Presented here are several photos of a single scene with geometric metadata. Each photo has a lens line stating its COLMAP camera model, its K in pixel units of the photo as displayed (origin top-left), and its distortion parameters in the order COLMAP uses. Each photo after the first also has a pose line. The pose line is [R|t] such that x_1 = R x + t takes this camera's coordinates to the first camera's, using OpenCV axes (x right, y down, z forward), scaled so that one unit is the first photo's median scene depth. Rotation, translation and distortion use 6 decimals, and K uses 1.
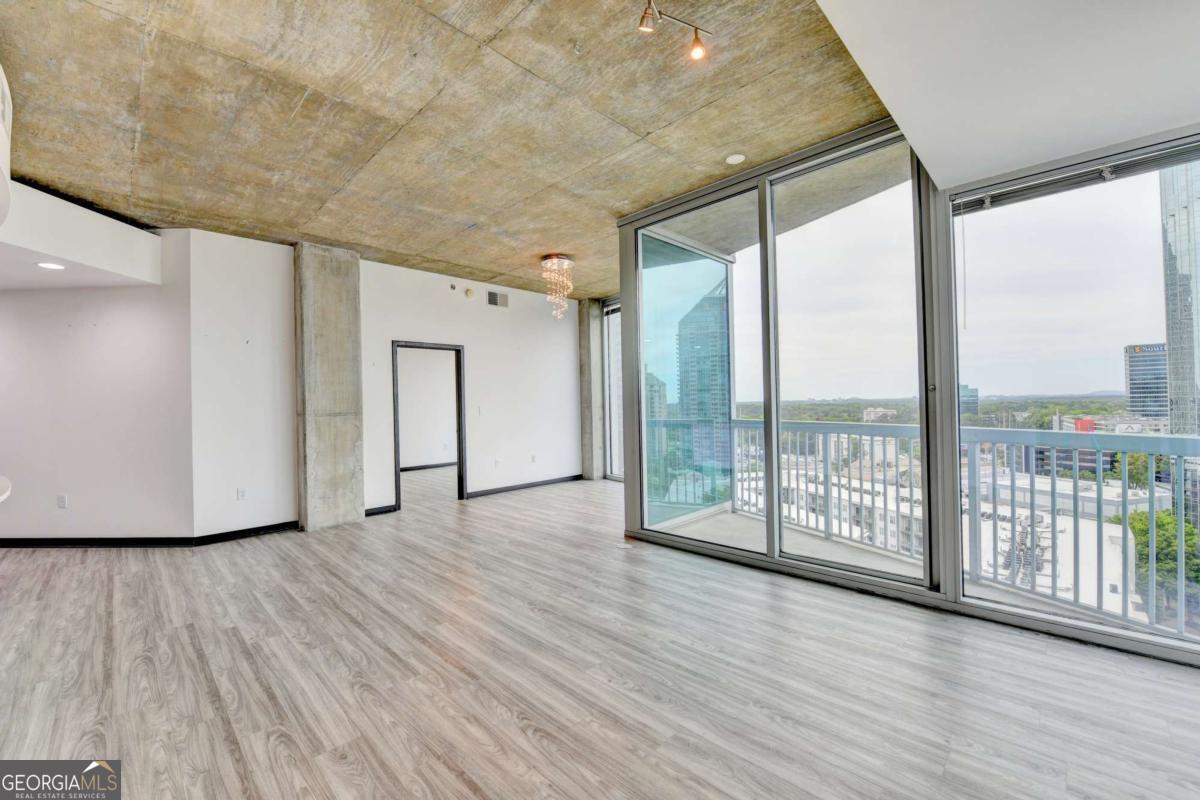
lens RADIAL K [[479.3, 0, 598.2], [0, 479.3, 399.9], [0, 0, 1]] dist [-0.014469, -0.001396]
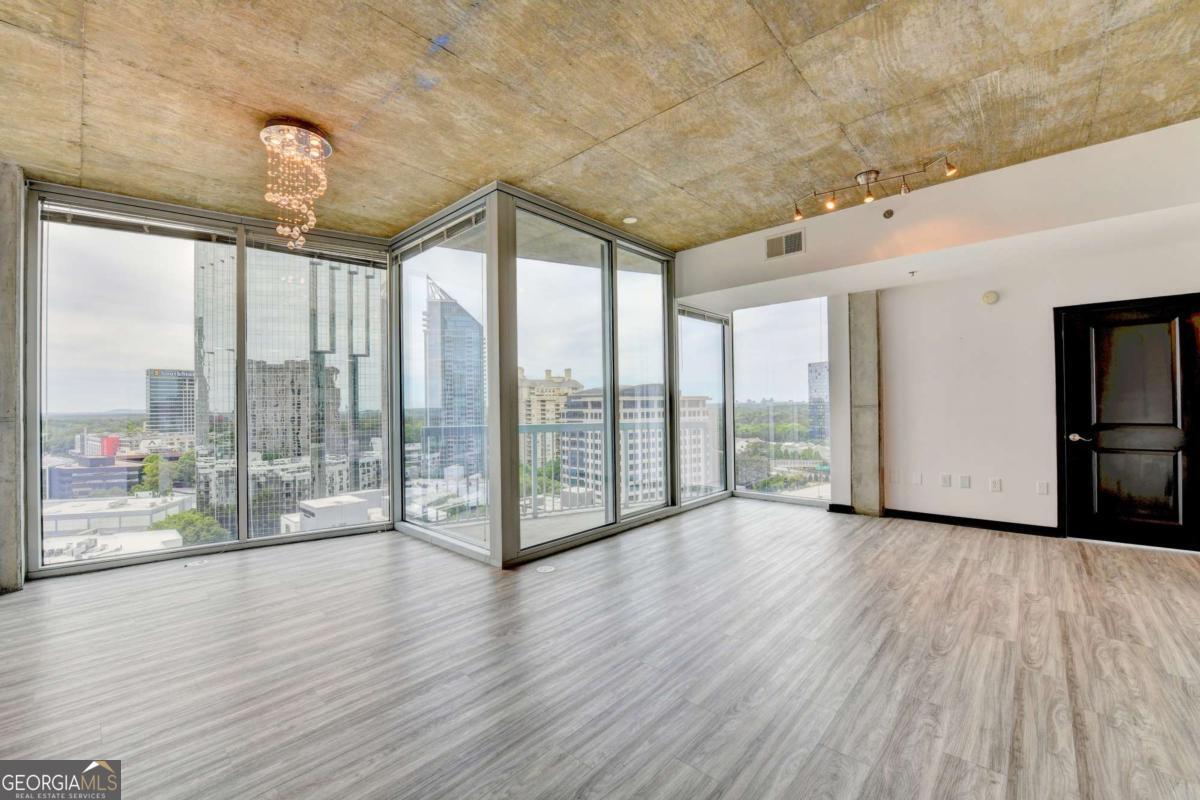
lens RADIAL K [[479.3, 0, 577.5], [0, 479.3, 400.6], [0, 0, 1]] dist [-0.014469, -0.001396]
pose [[-0.010614, 0.033272, 0.999390, -1.414293], [0.003428, 0.999442, -0.033237, 0.047118], [-0.999938, 0.003073, -0.010722, 1.625085]]
